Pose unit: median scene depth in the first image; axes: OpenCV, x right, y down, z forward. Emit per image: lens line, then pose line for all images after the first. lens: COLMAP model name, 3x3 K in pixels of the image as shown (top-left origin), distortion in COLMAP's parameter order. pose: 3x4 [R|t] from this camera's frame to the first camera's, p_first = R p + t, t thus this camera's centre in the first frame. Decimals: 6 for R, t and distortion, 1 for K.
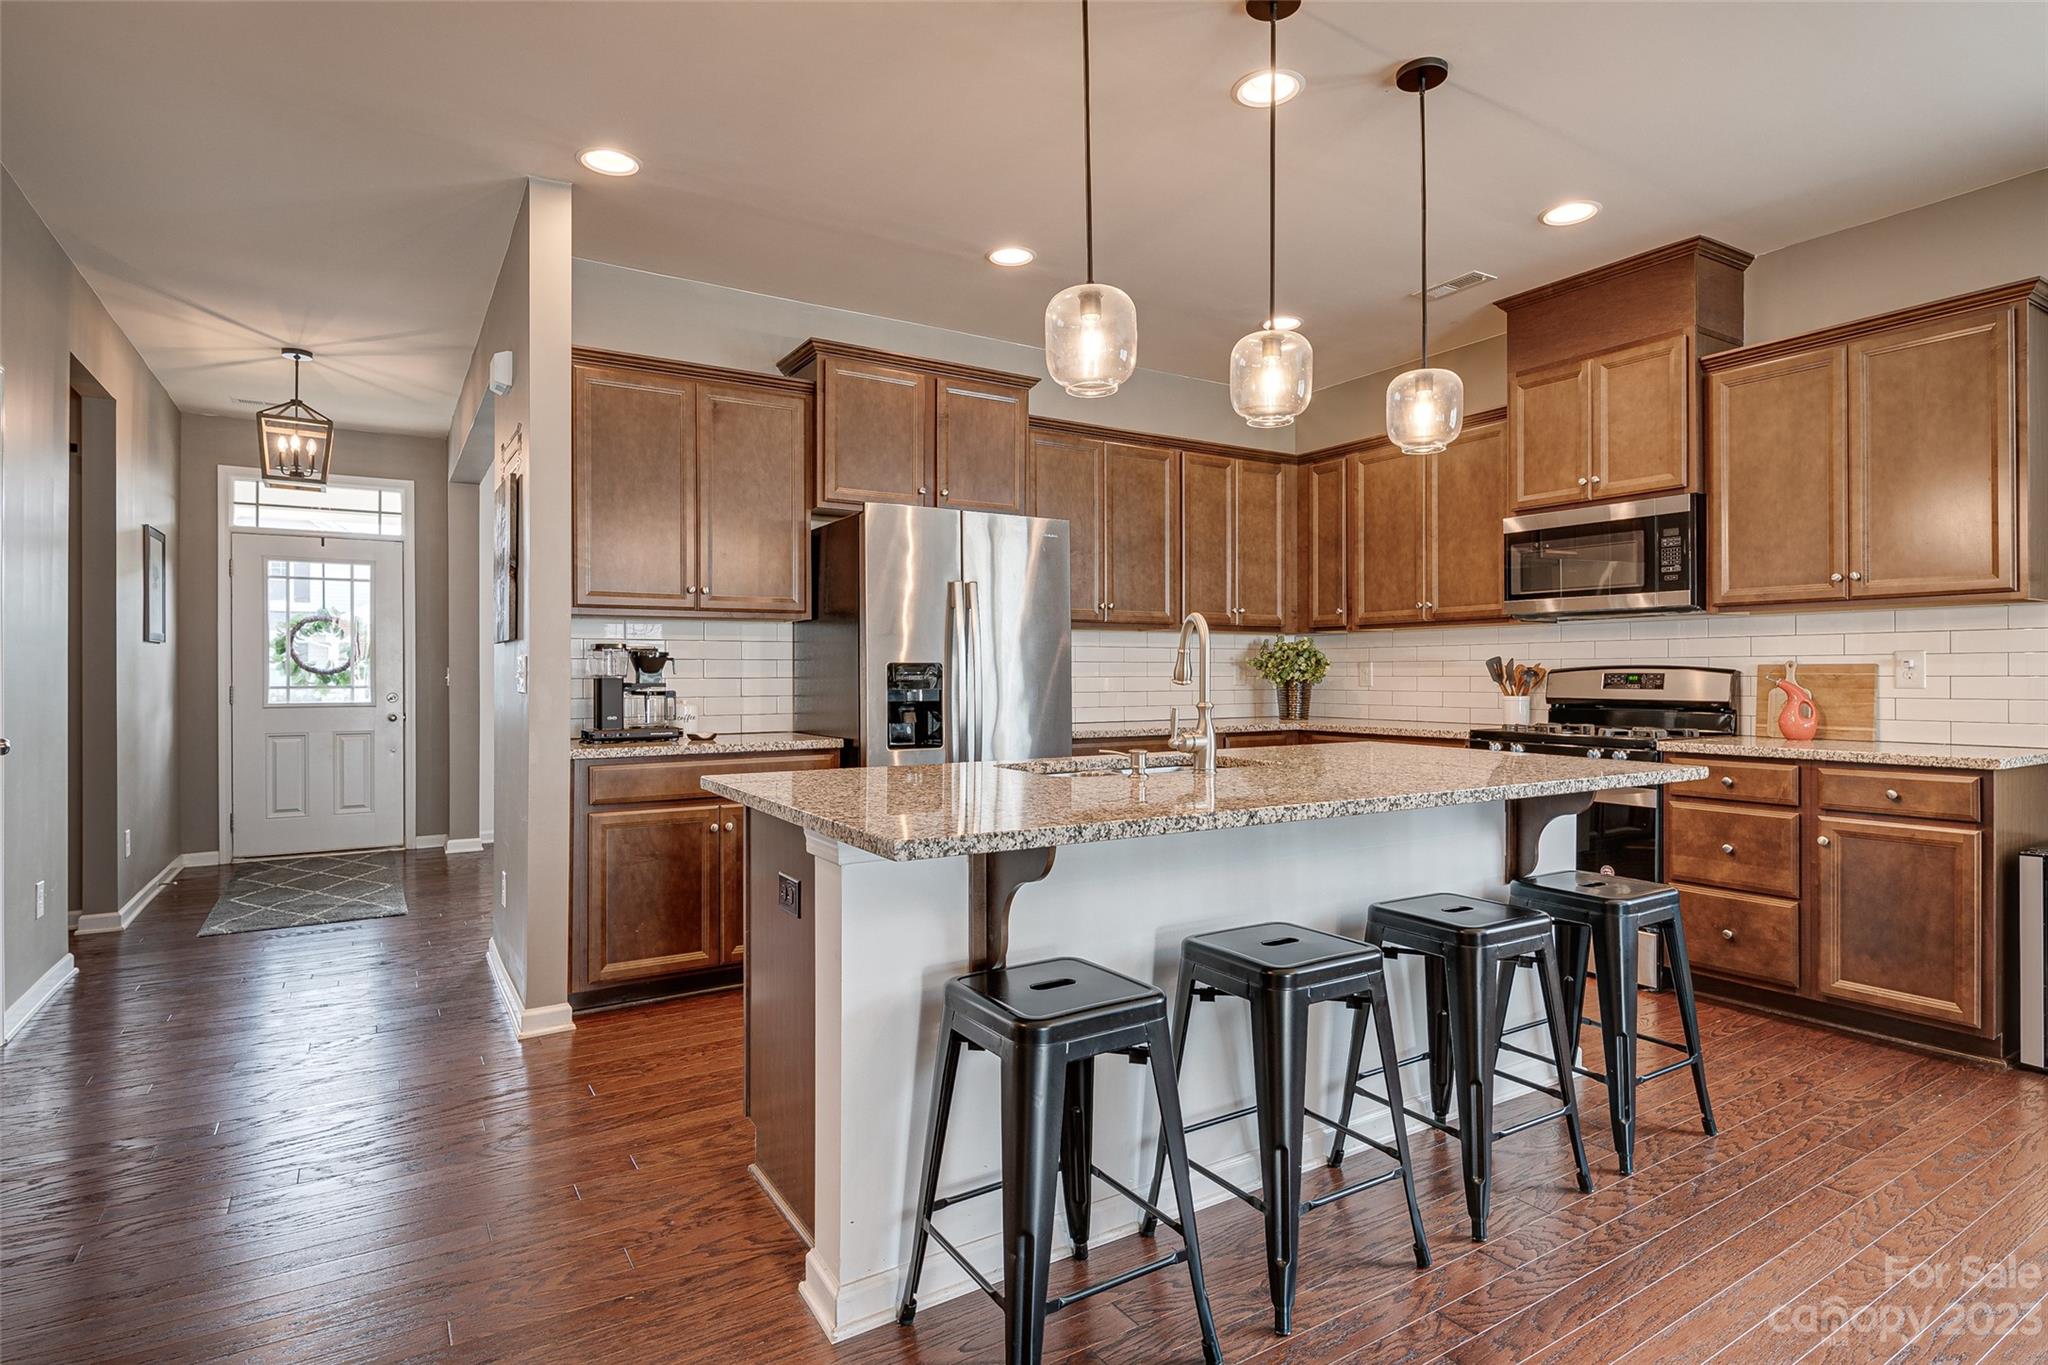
lens RADIAL K [[1036.8, 0, 1039.2], [0, 1036.8, 674.8], [0, 0, 1]] dist [0.009577, -0.011752]
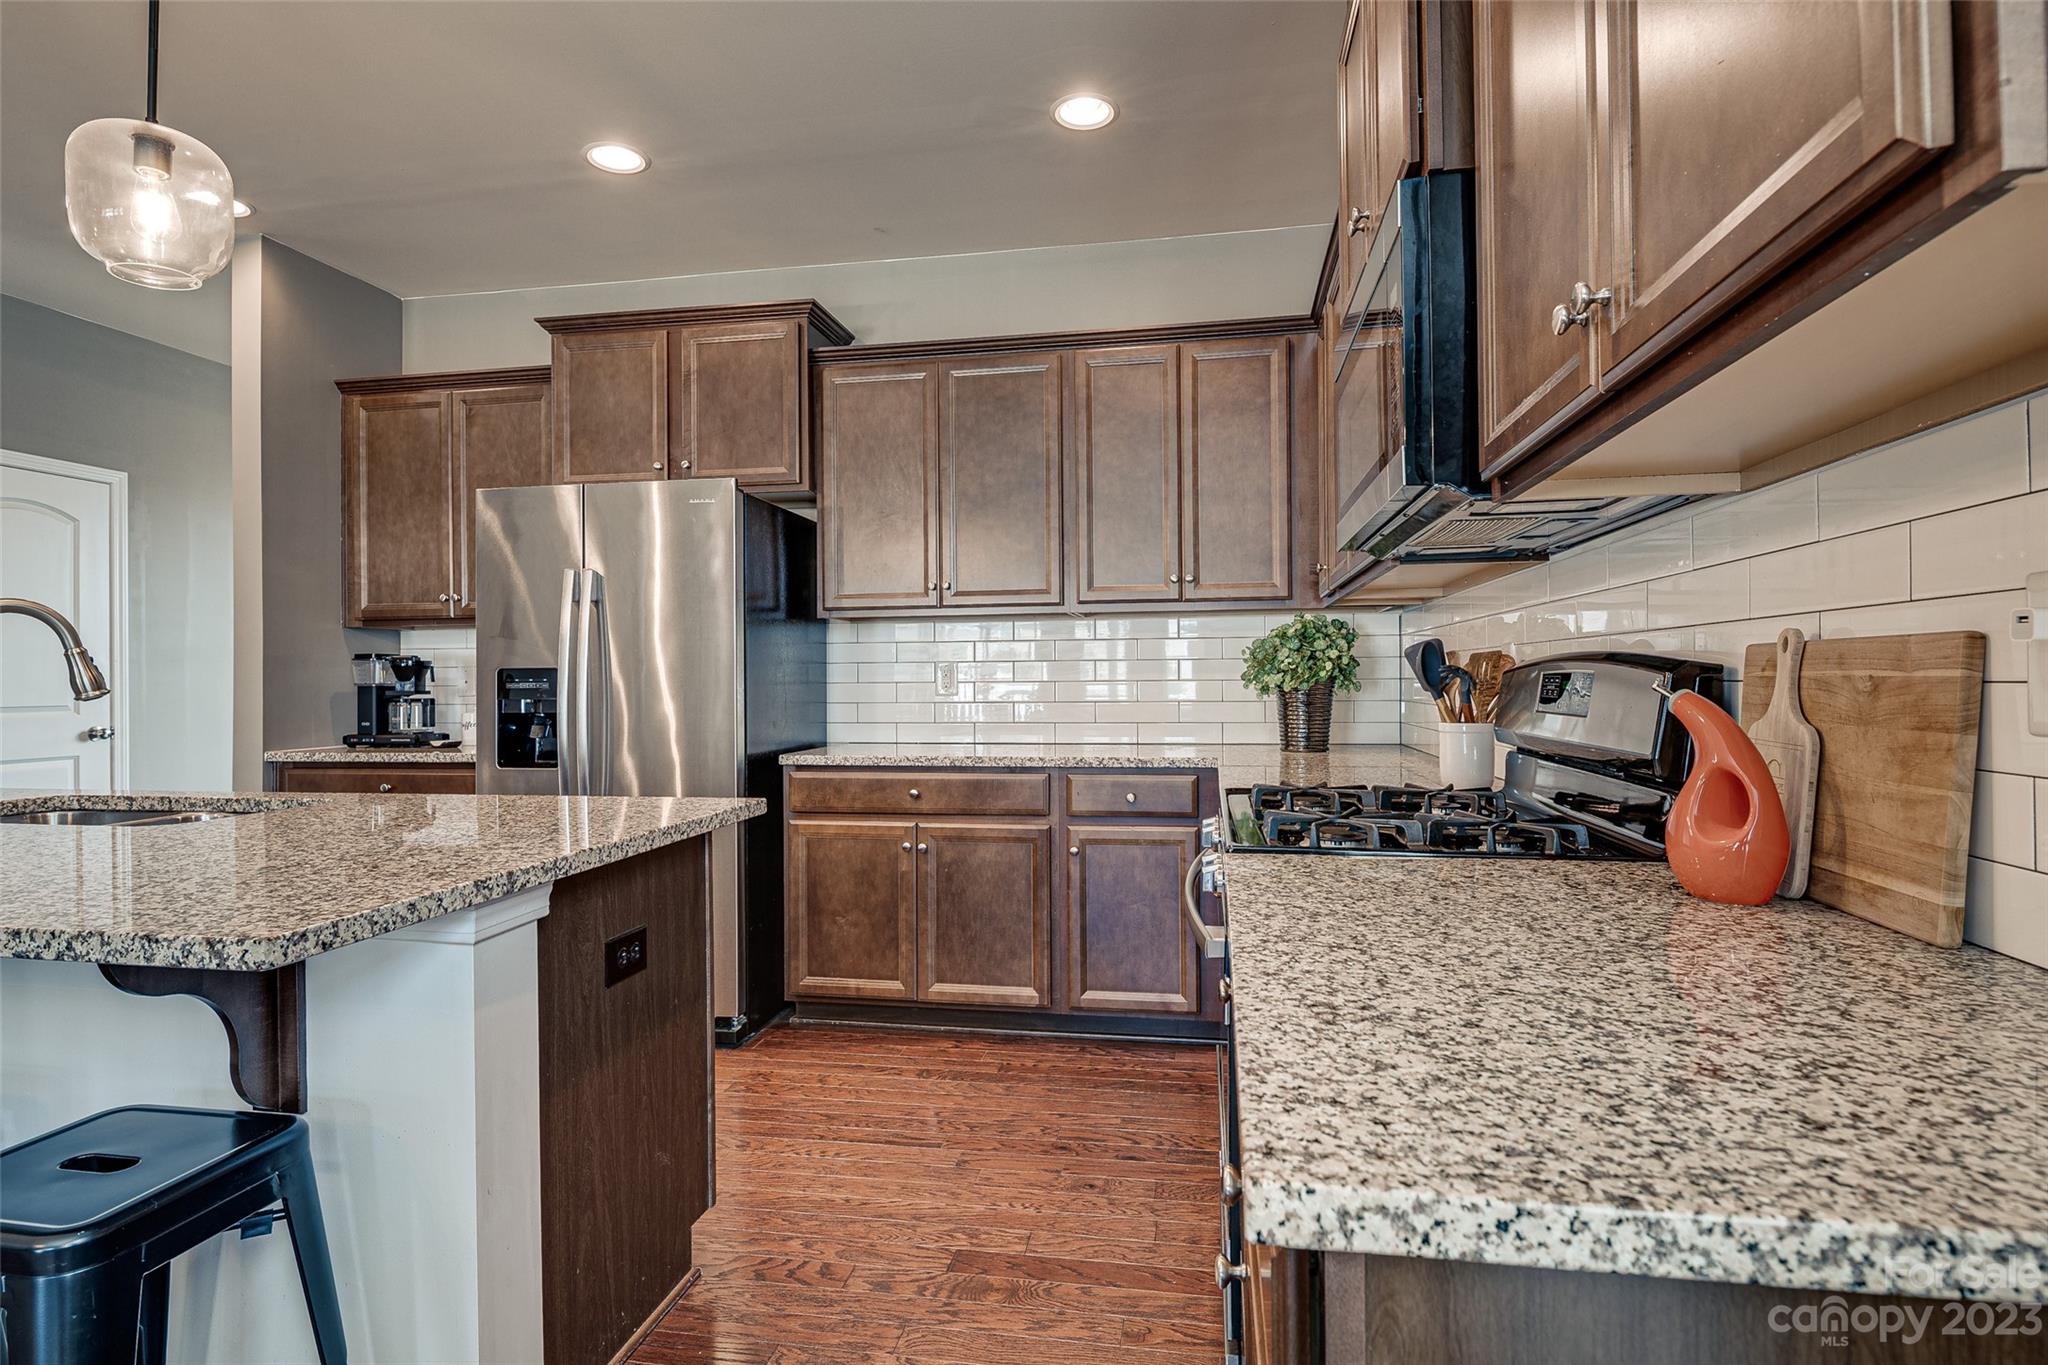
lens RADIAL K [[1036.8, 0, 1027.0], [0, 1036.8, 671.9], [0, 0, 1]] dist [0.009577, -0.011752]
pose [[0.740841, -0.008387, -0.671628, 0.622937], [0.006287, 0.999965, -0.005552, -0.001007], [0.671651, -0.000109, 0.740867, 0.521425]]
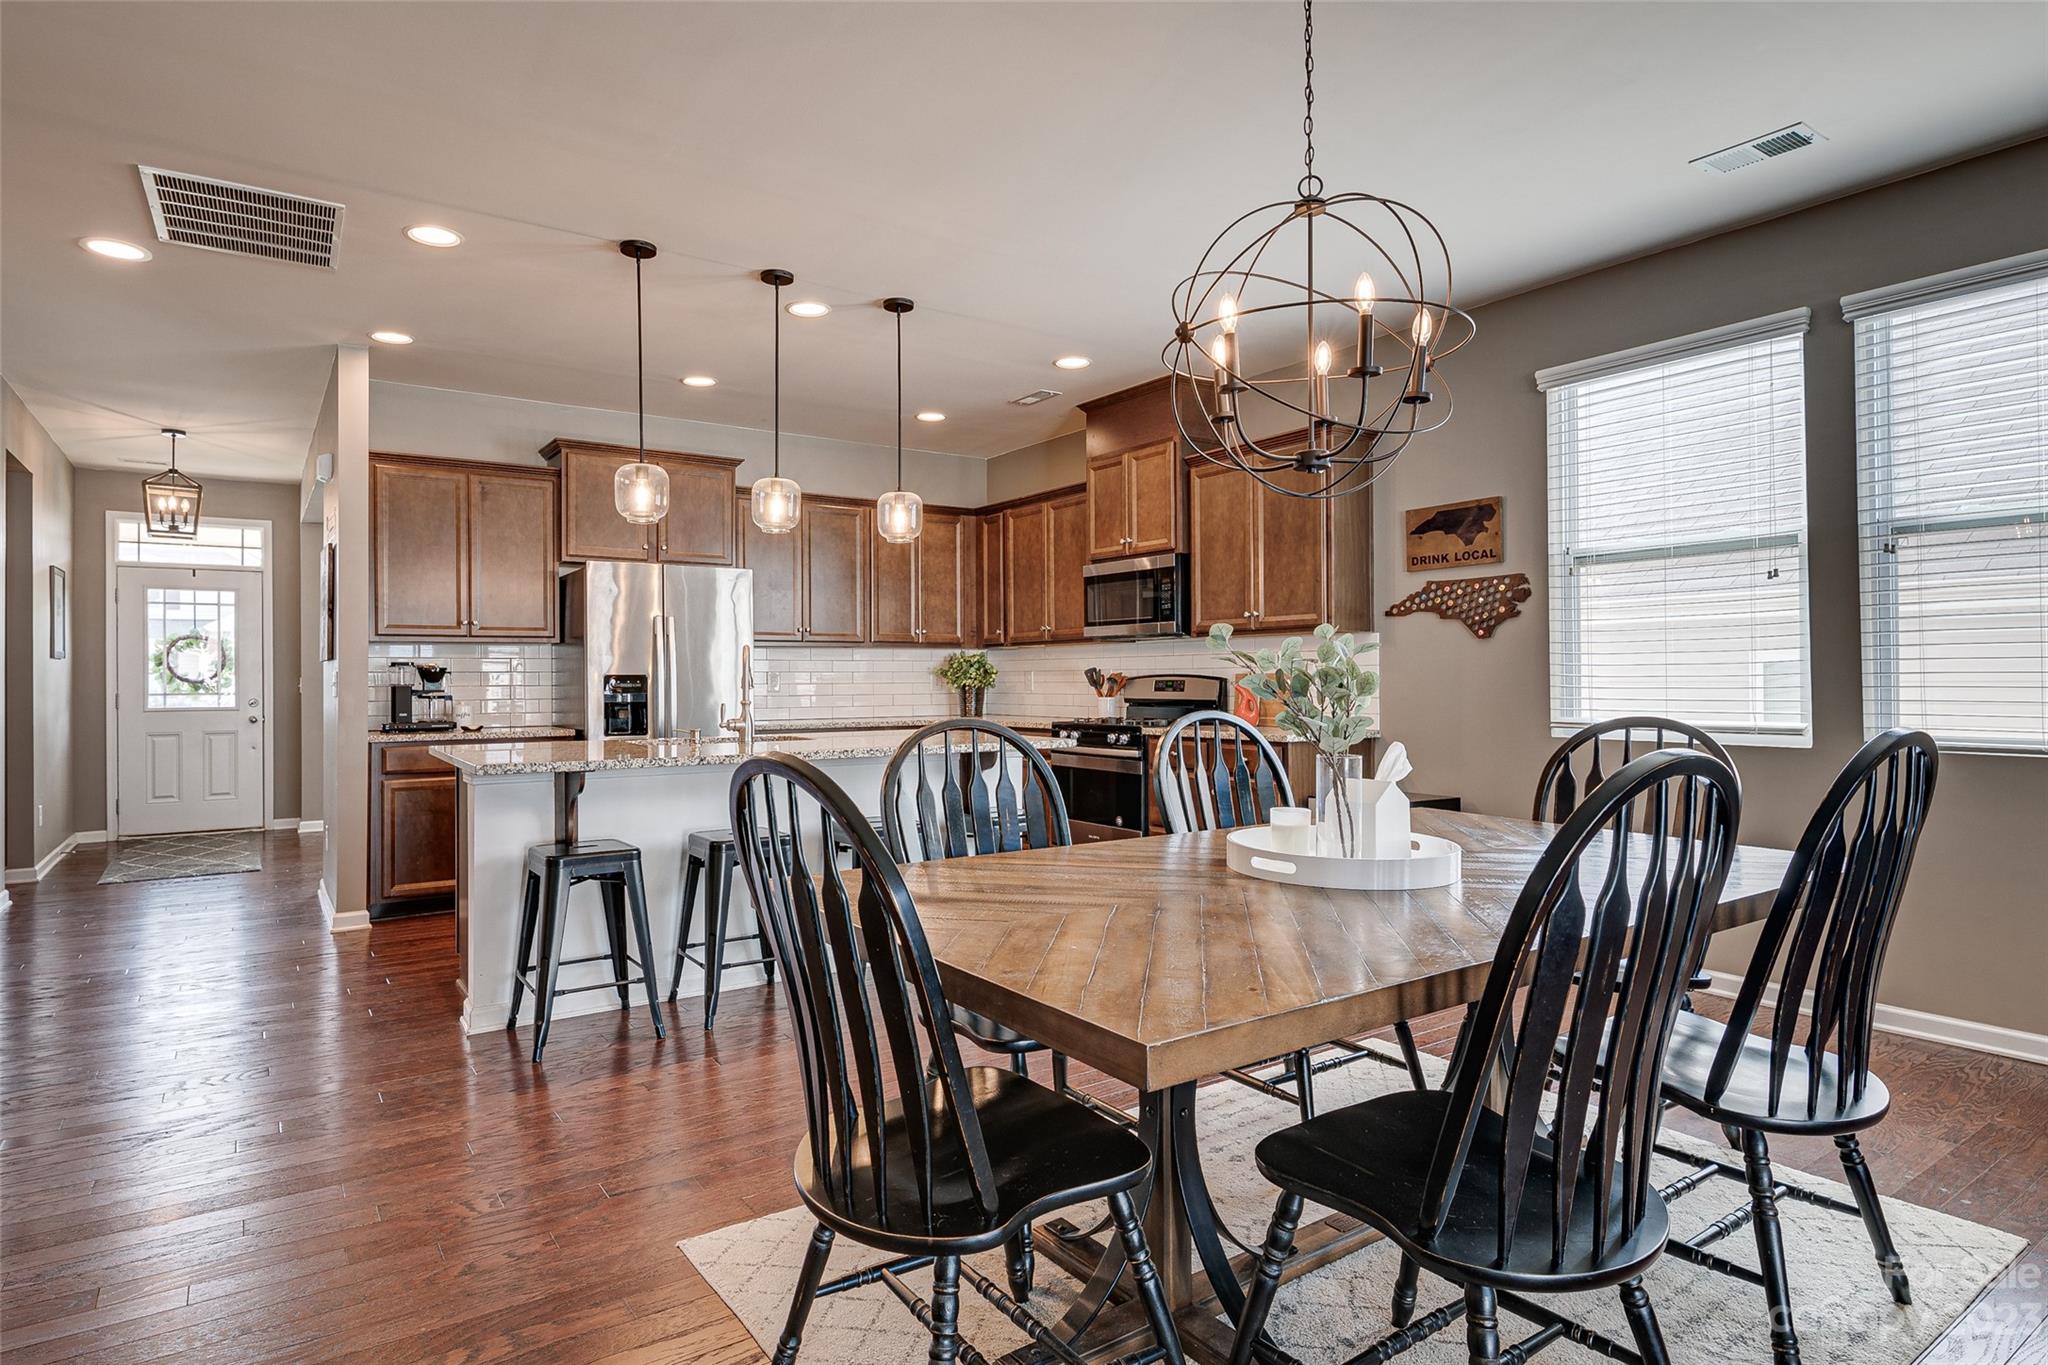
lens RADIAL K [[1092.0, 0, 982.7], [0, 1092.0, 675.3], [0, 0, 1]] dist [0.003483, -0.006099]
pose [[0.999733, -0.003173, 0.022870, 0.266640], [0.003264, 0.999987, -0.003940, -0.002622], [-0.022857, 0.004013, 0.999731, -0.391307]]
